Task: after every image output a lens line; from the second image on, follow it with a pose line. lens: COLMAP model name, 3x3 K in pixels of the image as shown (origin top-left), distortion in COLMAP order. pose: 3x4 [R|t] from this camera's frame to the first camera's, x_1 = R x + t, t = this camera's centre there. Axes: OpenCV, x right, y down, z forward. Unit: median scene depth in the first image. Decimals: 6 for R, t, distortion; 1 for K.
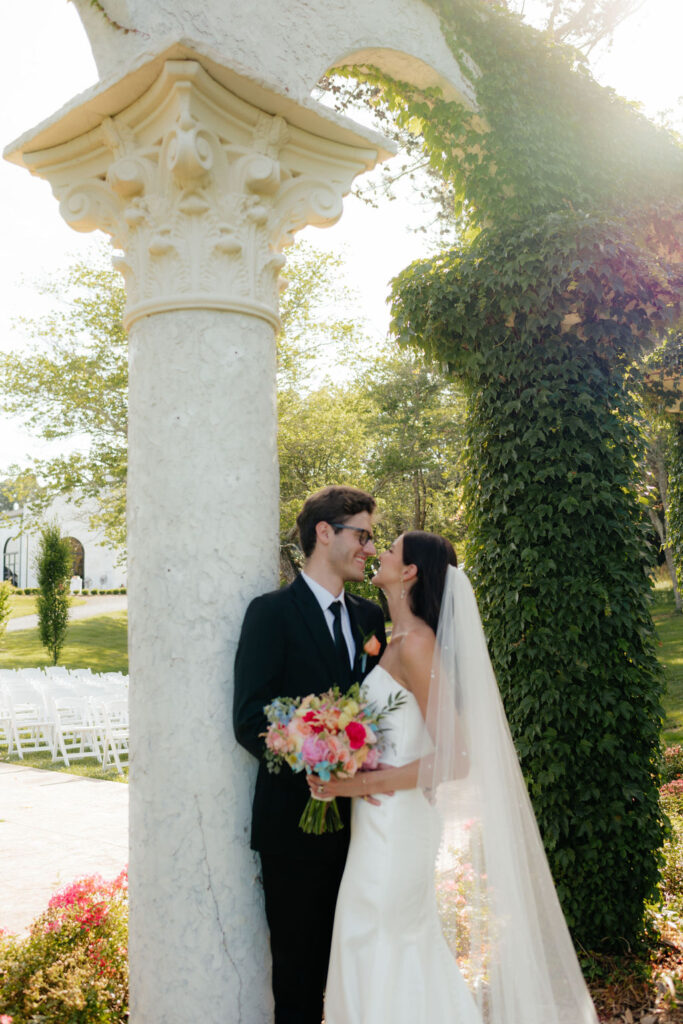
lens RADIAL K [[1076.0, 0, 341.5], [0, 1076.0, 512.0], [0, 0, 1]] dist [0.000272, 0.003328]
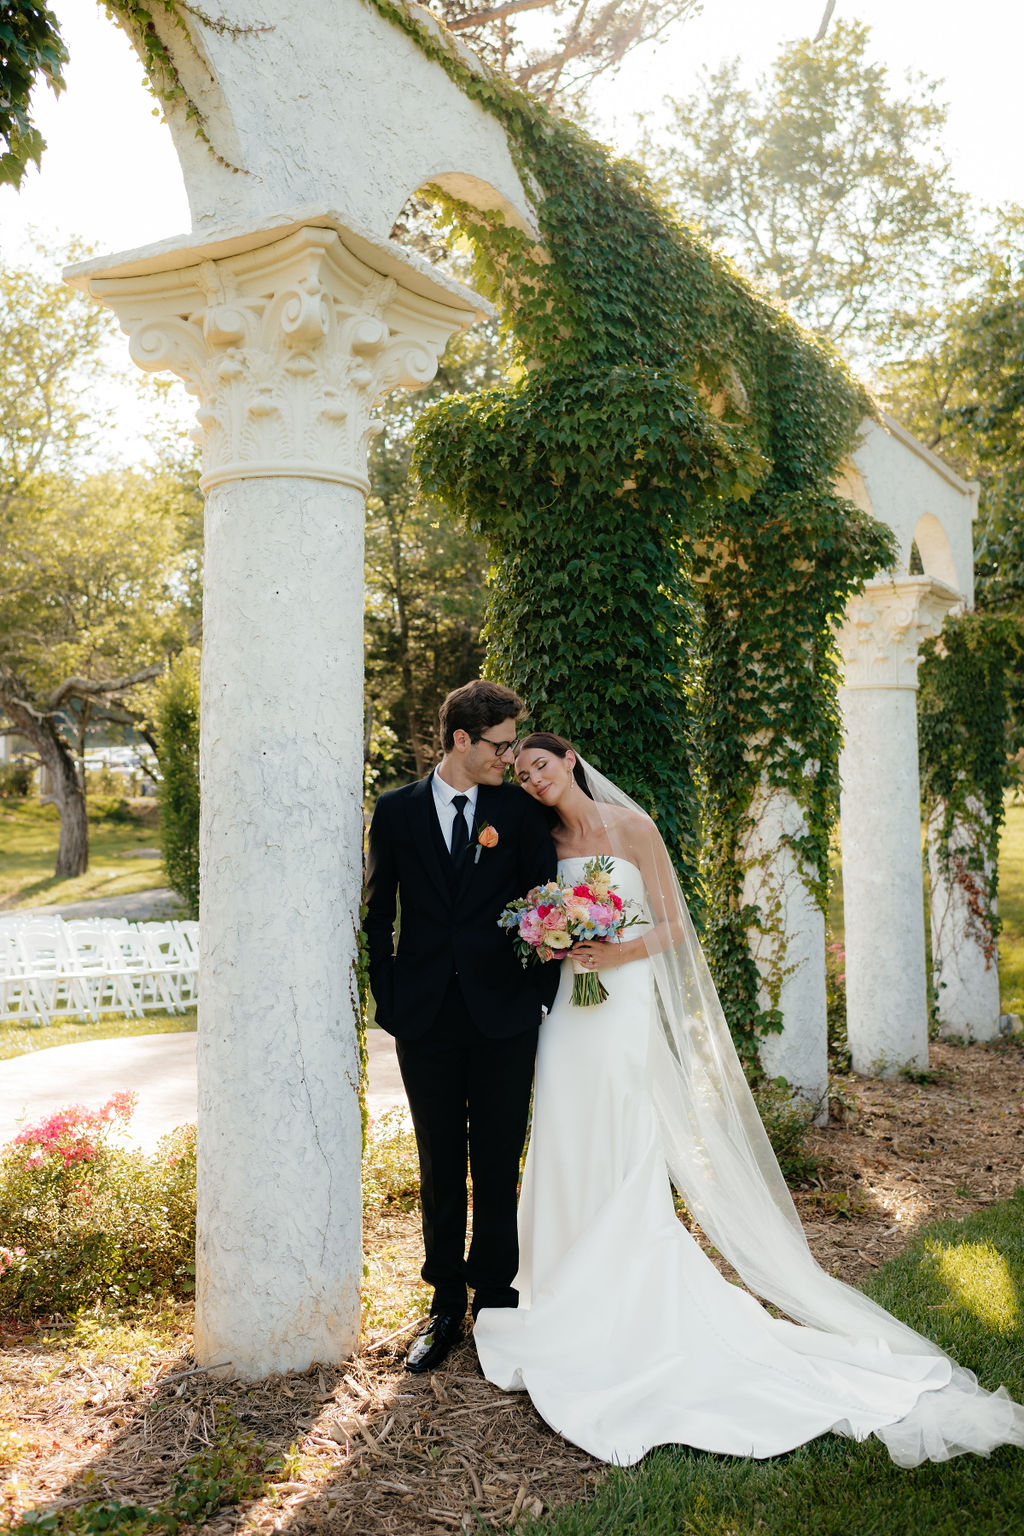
lens RADIAL K [[1706.5, 0, 512.5], [0, 1706.5, 719.9], [0, 0, 1]] dist [-0.002032, 0.035858]
pose [[0.968236, 0.040558, 0.246727, -0.218253], [-0.047662, 0.998601, 0.022886, -0.013661], [-0.245454, -0.033918, 0.968815, -0.347343]]
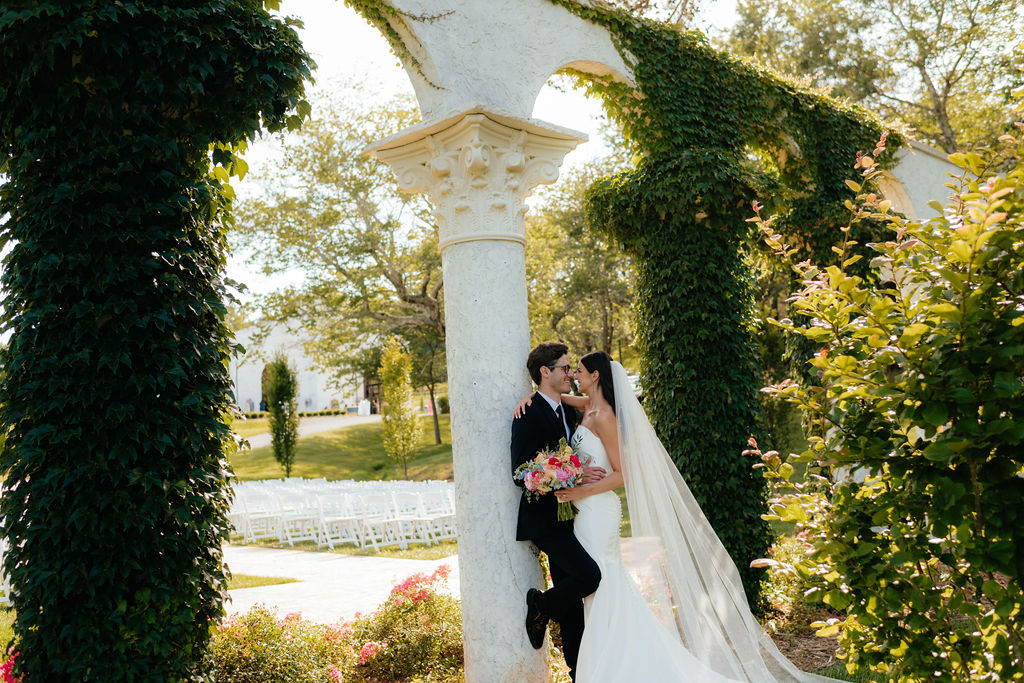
lens RADIAL K [[1076.0, 0, 533.3], [0, 1076.0, 341.5], [0, 0, 1]] dist [0.000272, 0.003328]
pose [[0.999242, -0.038754, 0.003659, -0.043819], [0.038701, 0.999156, 0.013742, -0.027055], [-0.004188, -0.013590, 0.999899, -0.573012]]
